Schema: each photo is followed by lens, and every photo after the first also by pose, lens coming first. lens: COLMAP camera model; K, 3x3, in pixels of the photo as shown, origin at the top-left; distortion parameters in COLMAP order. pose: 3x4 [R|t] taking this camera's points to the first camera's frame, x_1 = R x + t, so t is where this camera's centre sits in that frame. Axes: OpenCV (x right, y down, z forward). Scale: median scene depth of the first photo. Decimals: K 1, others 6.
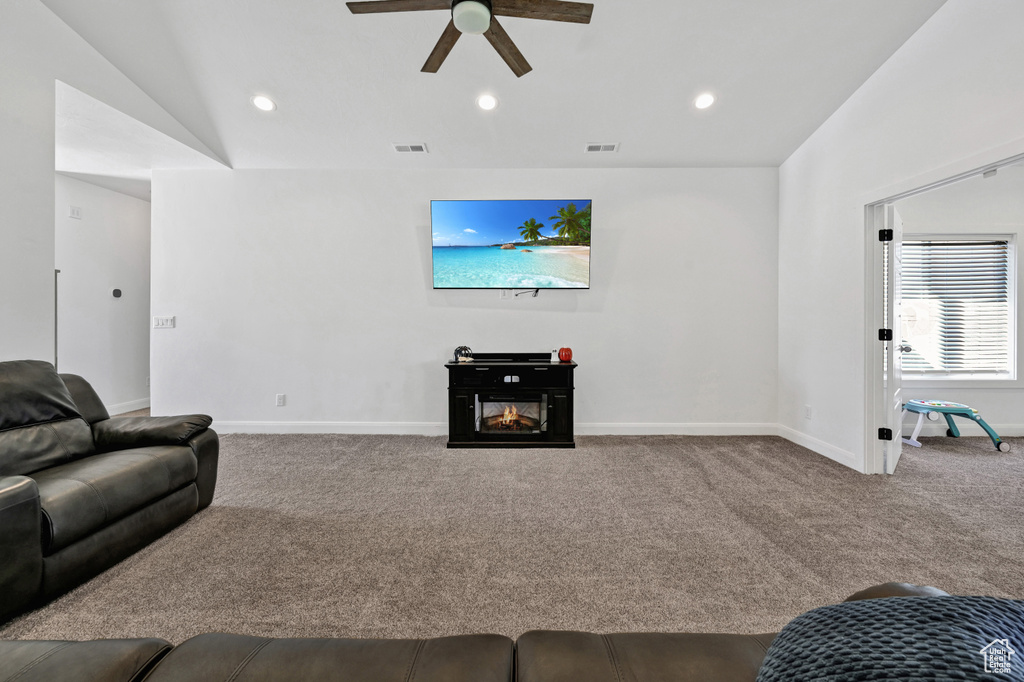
lens RADIAL K [[417.1, 0, 512.2], [0, 417.1, 326.1], [0, 0, 1]] dist [0.000197, -0.000068]
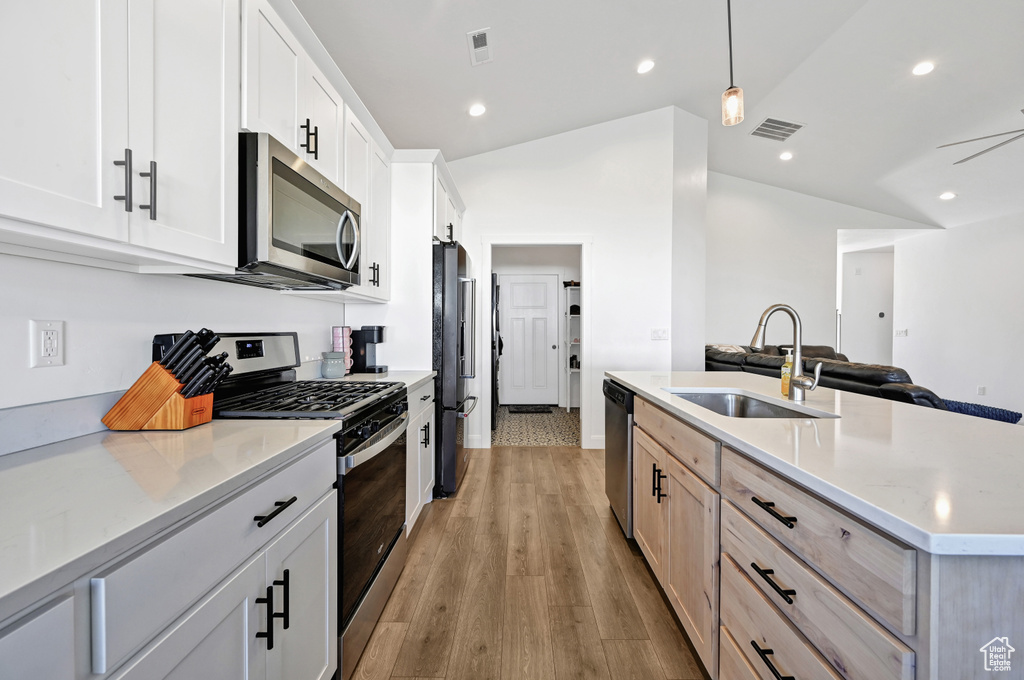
lens RADIAL K [[417.1, 0, 512.2], [0, 417.1, 325.1], [0, 0, 1]] dist [0.000197, -0.000068]
pose [[0.004039, -0.009345, -0.999948, 0.811007], [-0.020578, 0.999744, -0.009426, 0.008714], [0.999780, 0.020615, 0.003845, -0.543854]]
